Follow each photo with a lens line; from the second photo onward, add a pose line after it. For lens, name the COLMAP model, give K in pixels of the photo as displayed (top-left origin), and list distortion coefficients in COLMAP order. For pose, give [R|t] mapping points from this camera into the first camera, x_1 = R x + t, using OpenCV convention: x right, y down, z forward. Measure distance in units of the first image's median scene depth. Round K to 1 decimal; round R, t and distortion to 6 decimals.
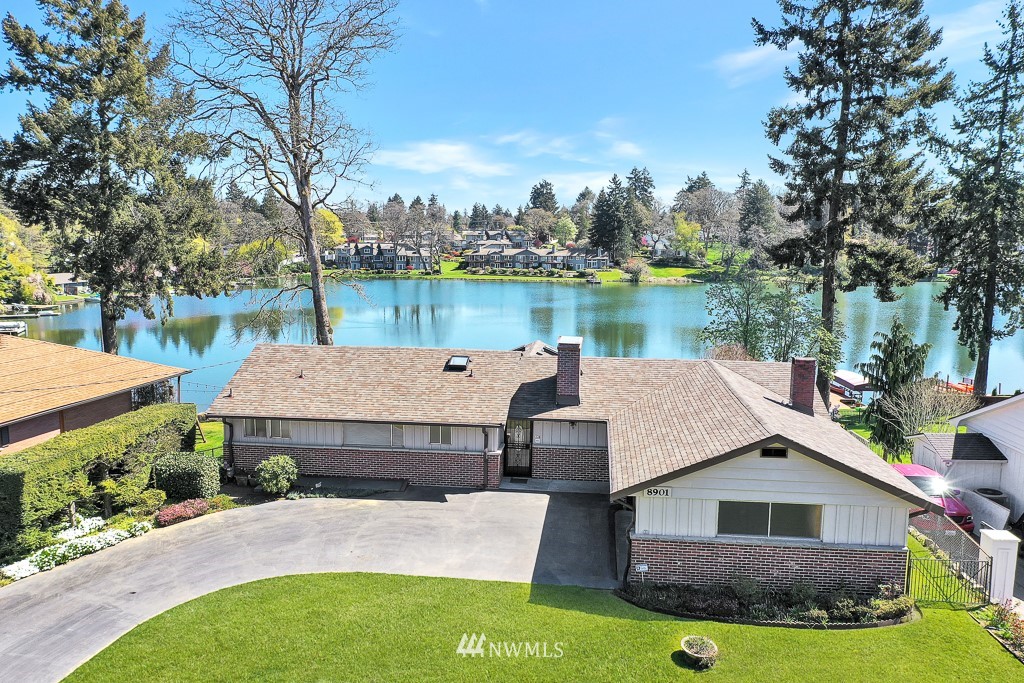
lens RADIAL K [[825.6, 0, 512.0], [0, 825.6, 341.5], [0, 0, 1]] dist [-0.006383, -0.012725]
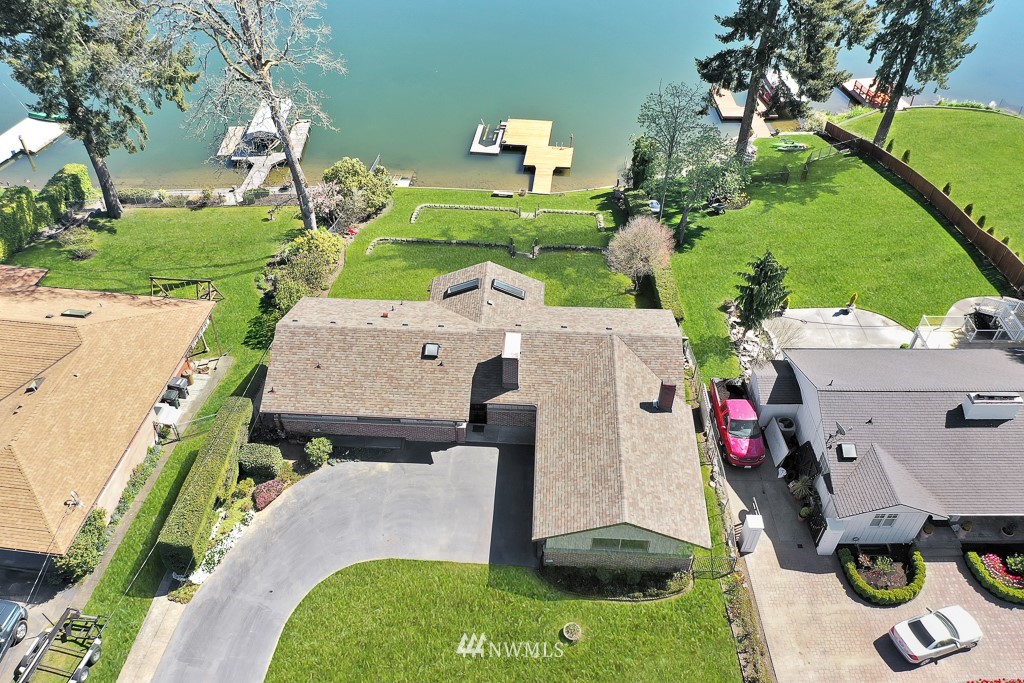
lens RADIAL K [[840.9, 0, 512.0], [0, 840.9, 341.5], [0, 0, 1]] dist [-0.010069, -0.005161]
pose [[0.998470, -0.042976, 0.034800, 0.015161], [0.013532, 0.800058, 0.599770, -0.580122], [-0.053618, -0.598381, 0.799415, -0.086189]]
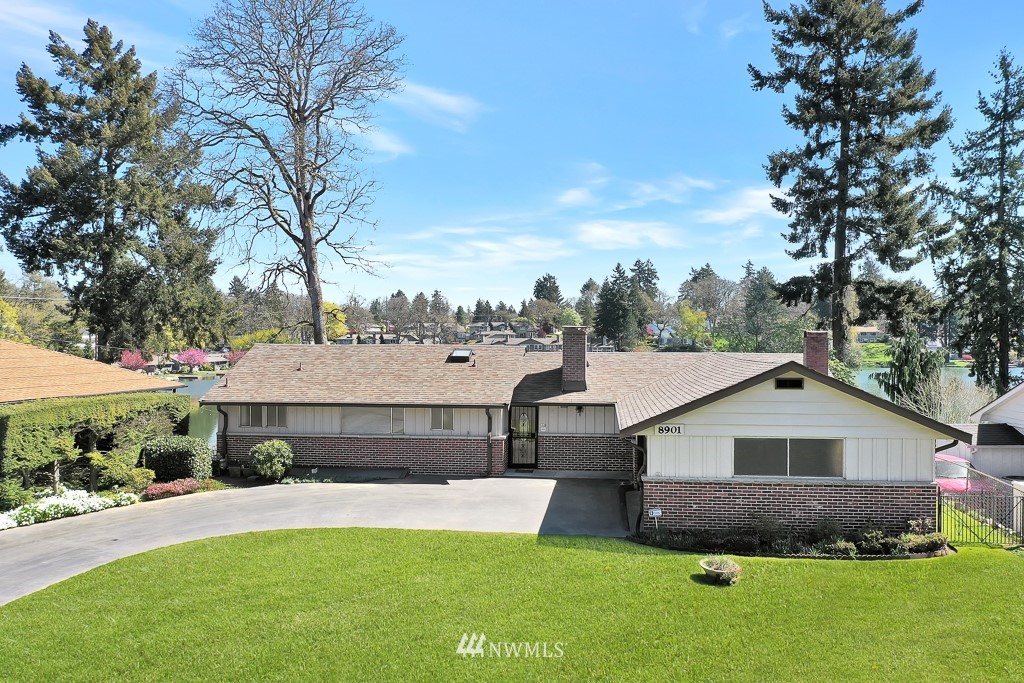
lens RADIAL K [[840.9, 0, 512.0], [0, 840.9, 341.5], [0, 0, 1]] dist [-0.010069, -0.005161]
pose [[0.999952, -0.008543, -0.004822, -0.000004], [0.007847, 0.991563, -0.129386, 0.097051], [0.005886, 0.129342, 0.991583, 0.010571]]
